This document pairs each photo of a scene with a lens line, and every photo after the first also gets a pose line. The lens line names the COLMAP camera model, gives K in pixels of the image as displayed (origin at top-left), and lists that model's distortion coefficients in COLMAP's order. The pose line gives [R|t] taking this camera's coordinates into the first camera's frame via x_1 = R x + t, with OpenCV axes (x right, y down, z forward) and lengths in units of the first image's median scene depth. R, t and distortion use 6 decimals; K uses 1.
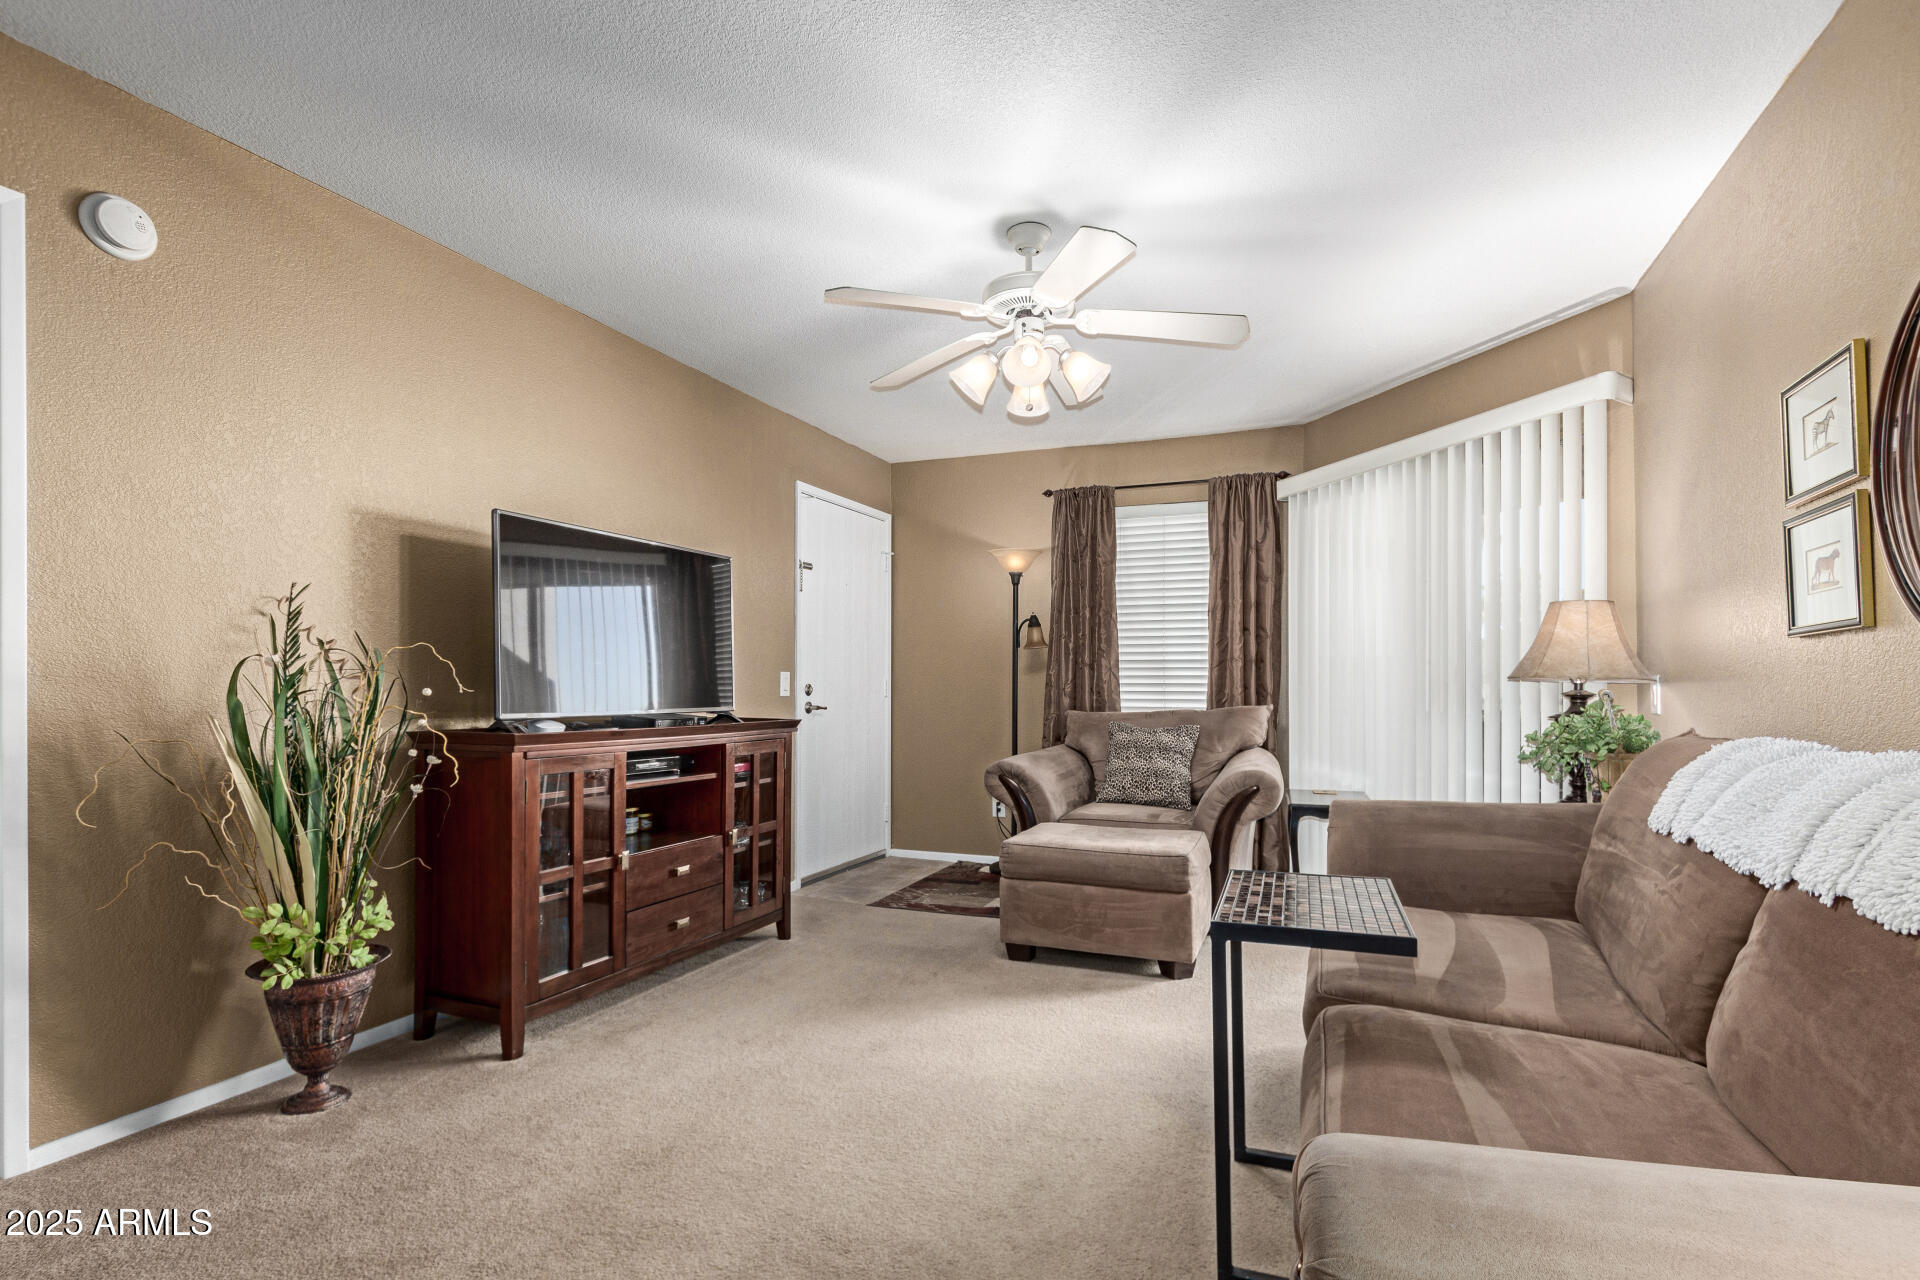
lens RADIAL K [[879.8, 0, 961.7], [0, 879.8, 693.0], [0, 0, 1]] dist [0.000864, -0.000062]
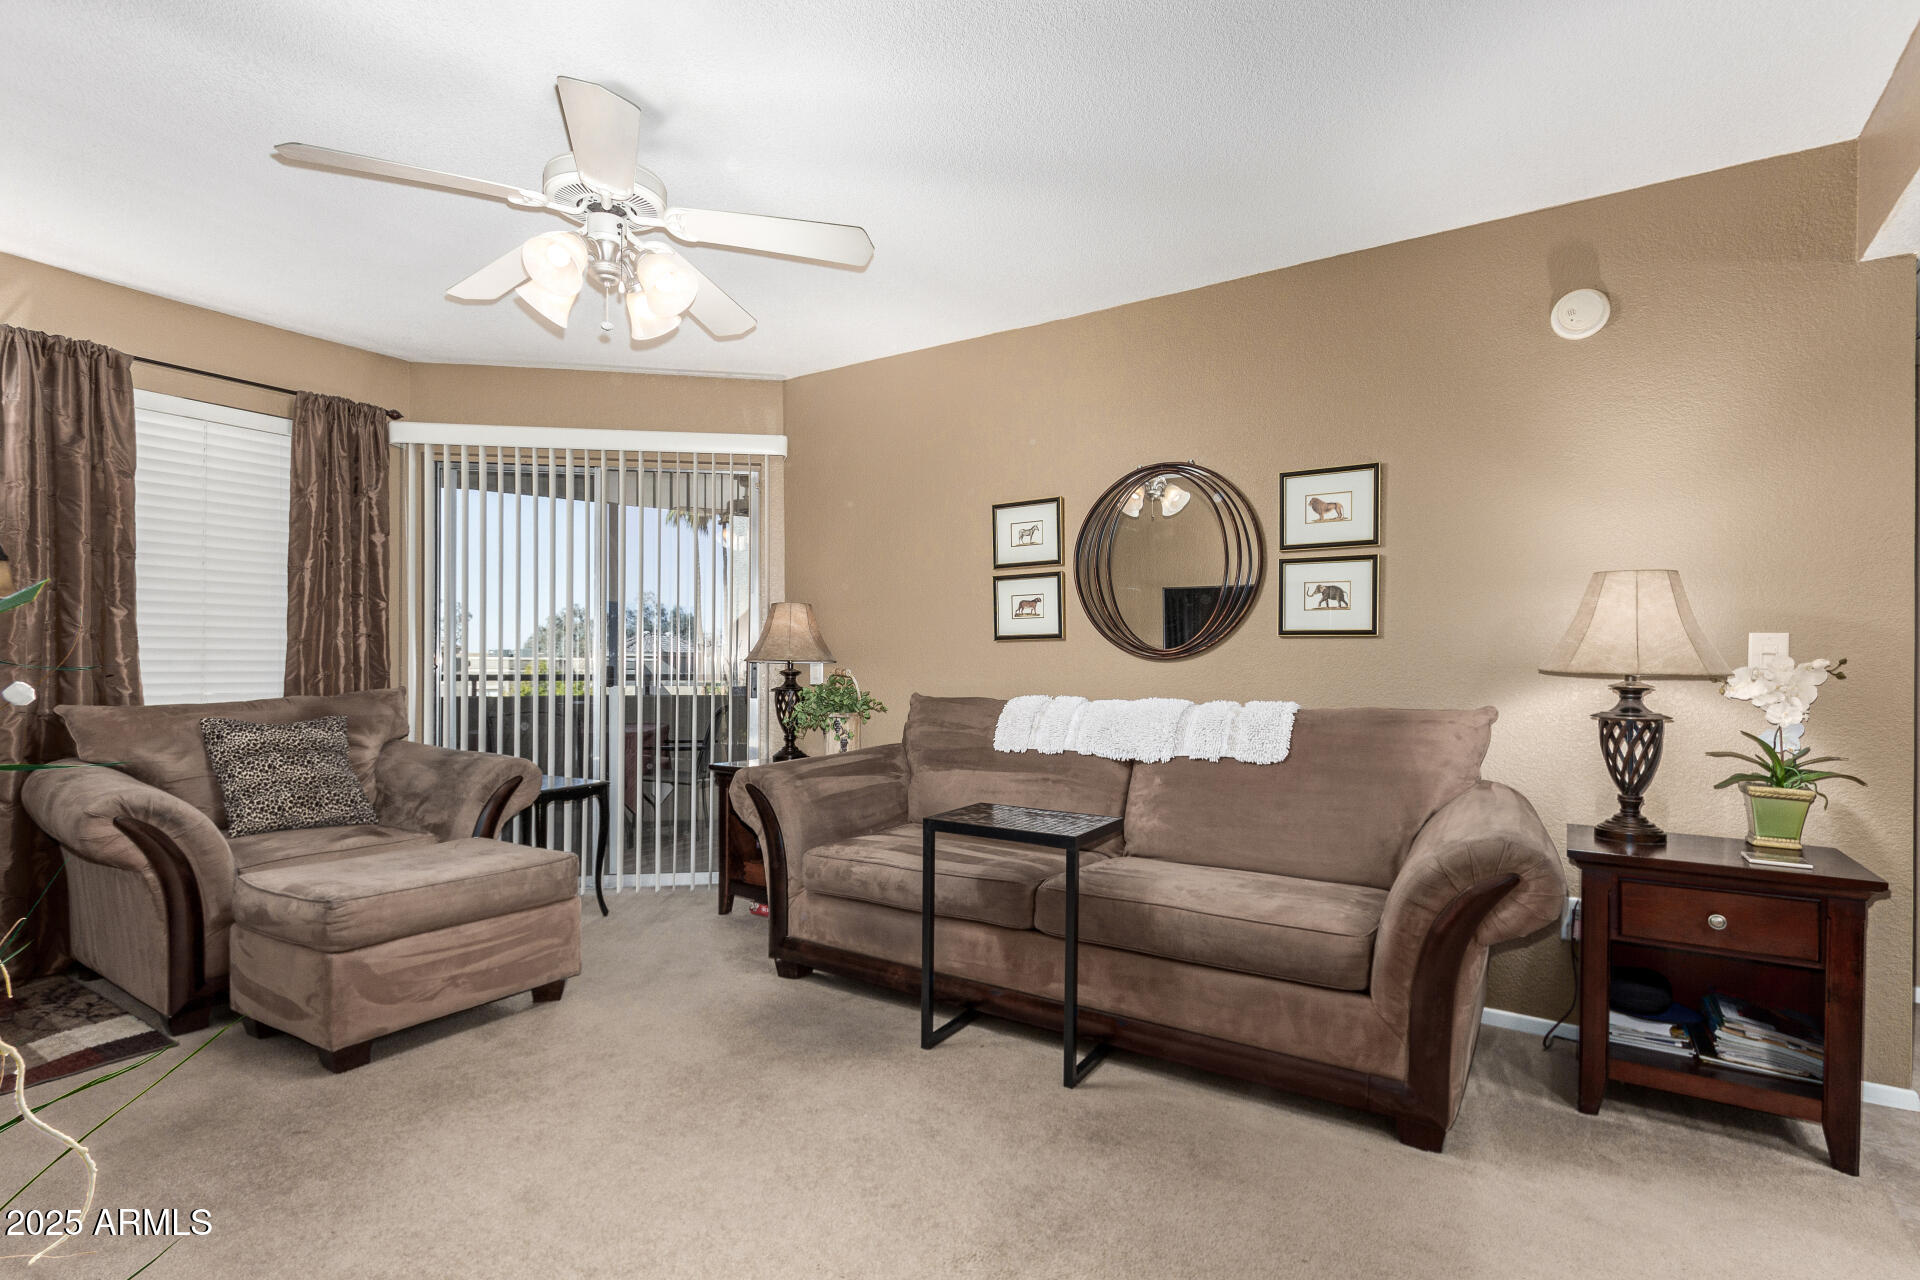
lens RADIAL K [[915.8, 0, 958.4], [0, 915.8, 672.1], [0, 0, 1]] dist [-0.002442, -0.000240]
pose [[0.197053, -0.010028, 0.980341, -0.514706], [0.003857, 0.999948, 0.009453, -0.009199], [-0.980385, 0.001919, 0.197082, 0.386942]]
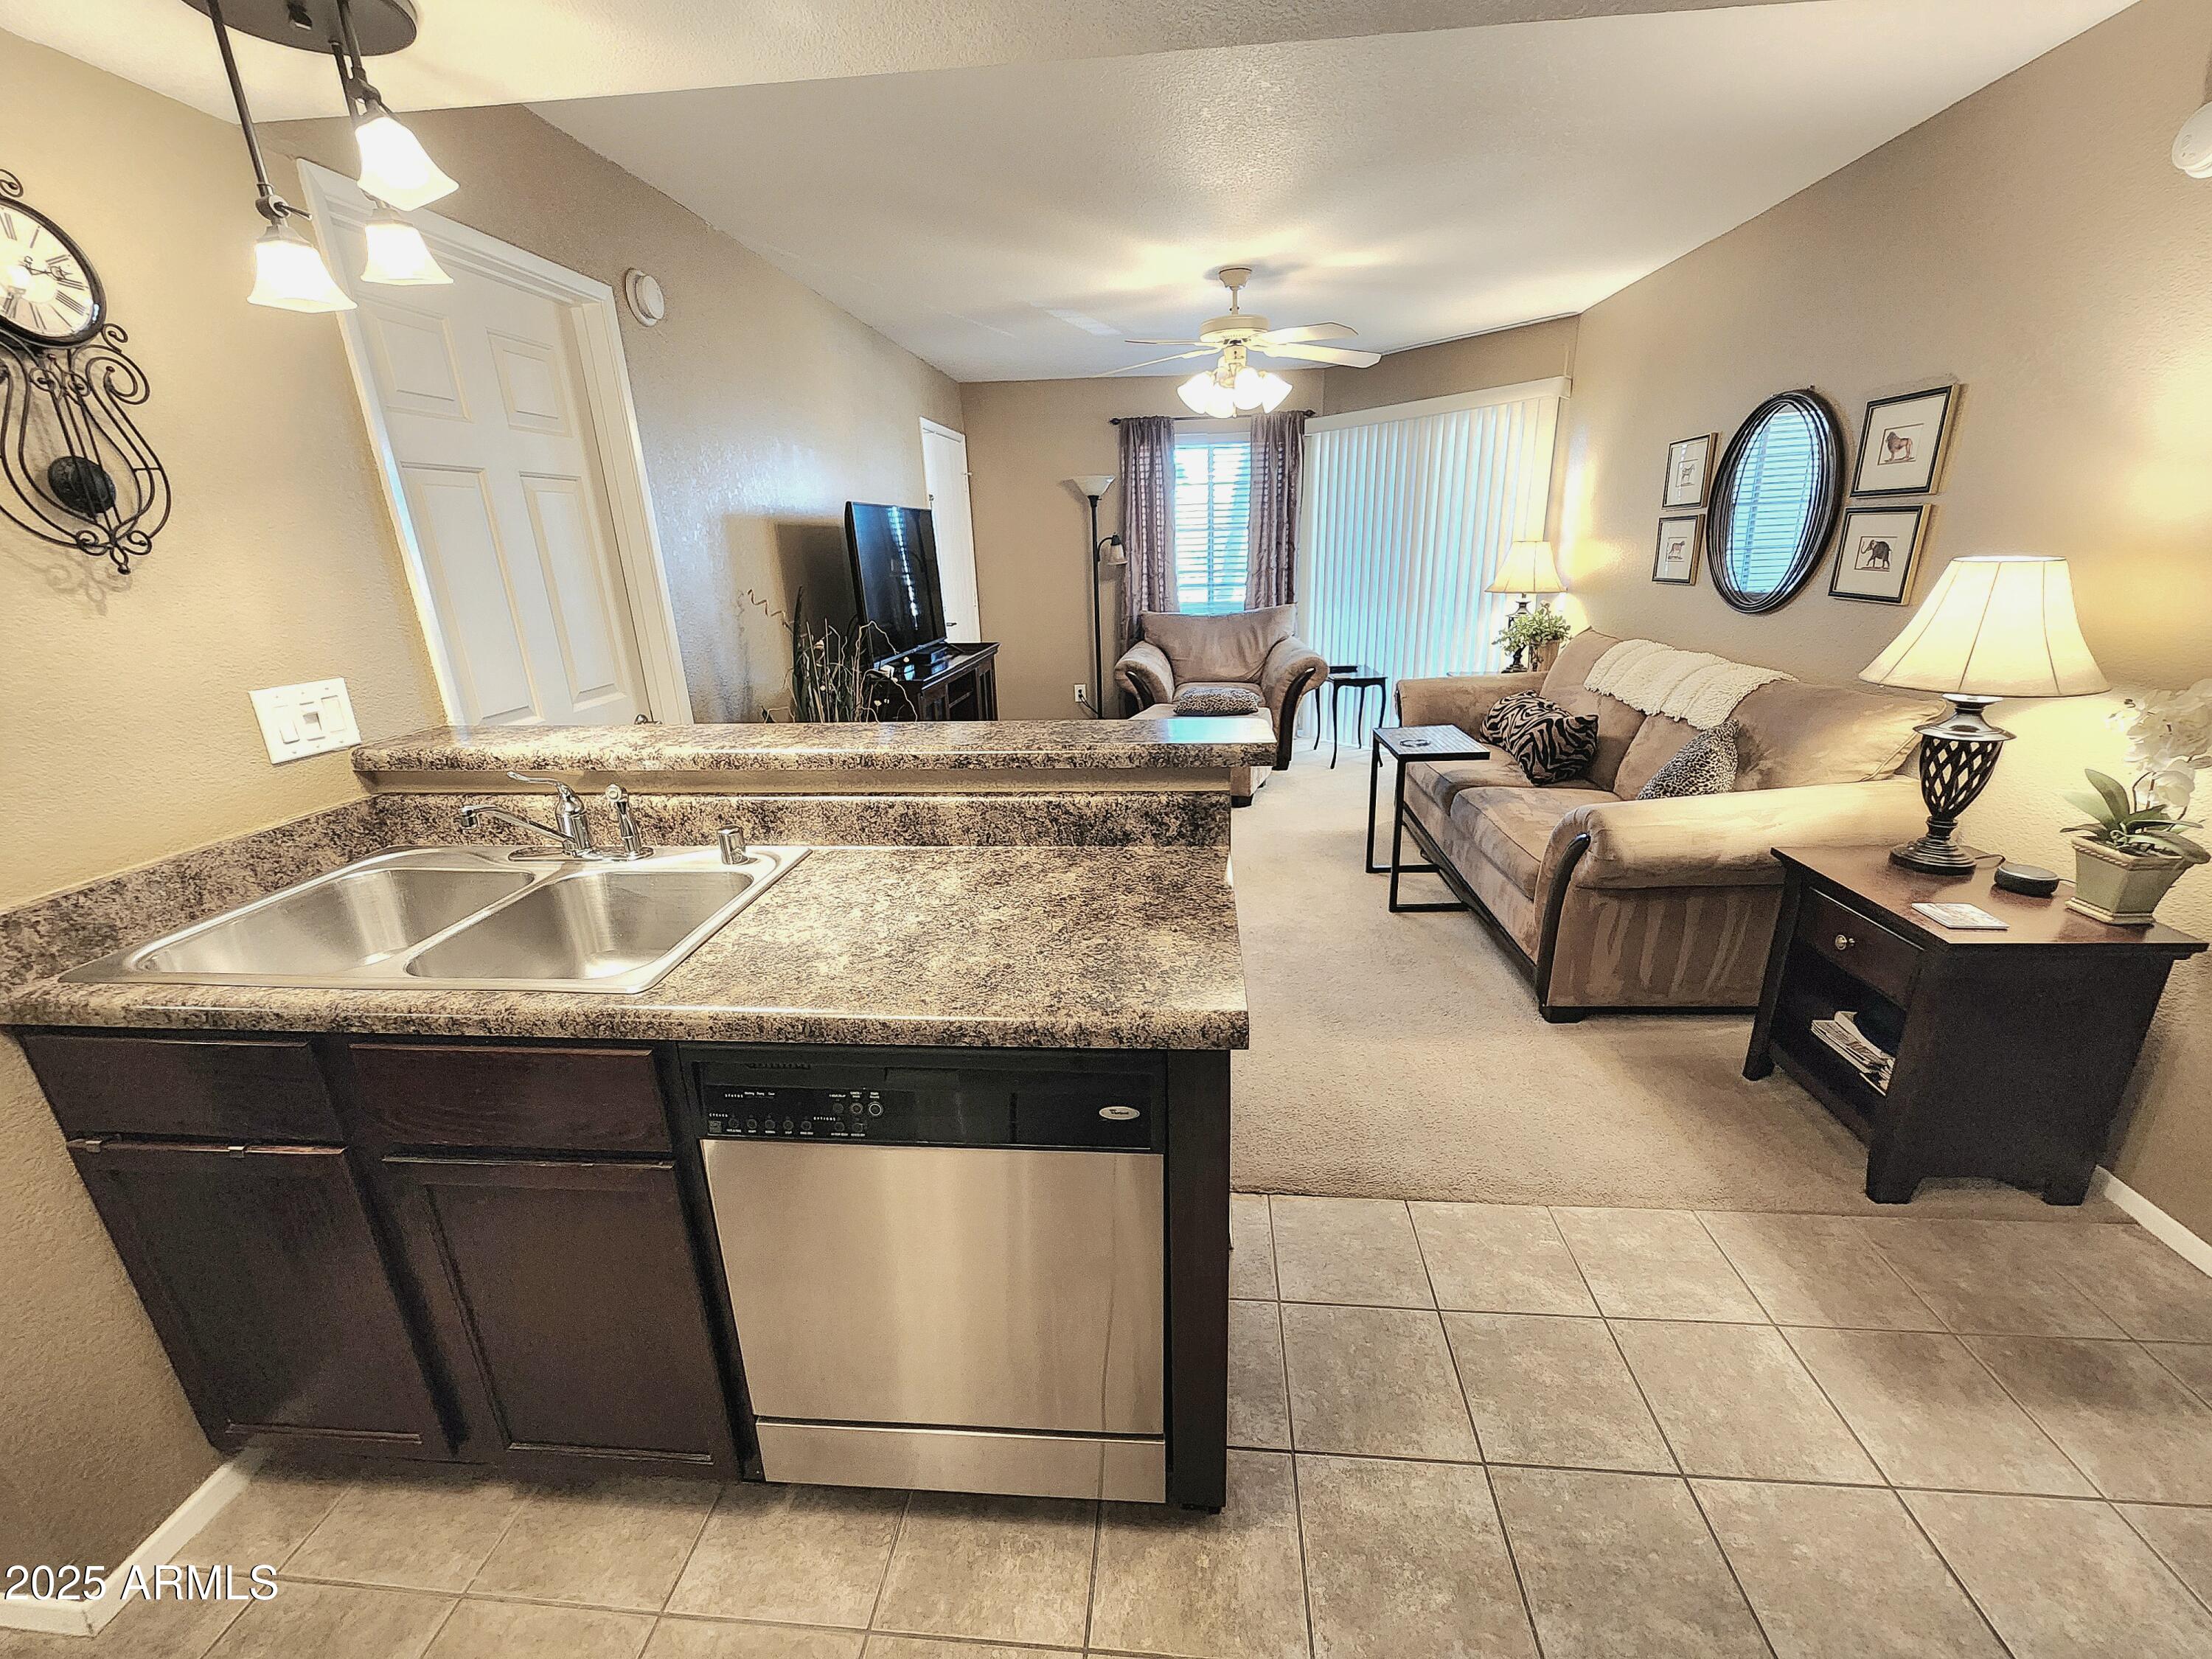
lens RADIAL K [[874.5, 0, 1106.0], [0, 874.5, 829.5], [0, 0, 1]] dist [0.000243, -0.000079]
pose [[0.954428, -0.121549, 0.272566, -0.430535], [0.034378, 0.952001, 0.304159, -0.093873], [-0.296454, -0.280928, 0.912795, -0.297358]]
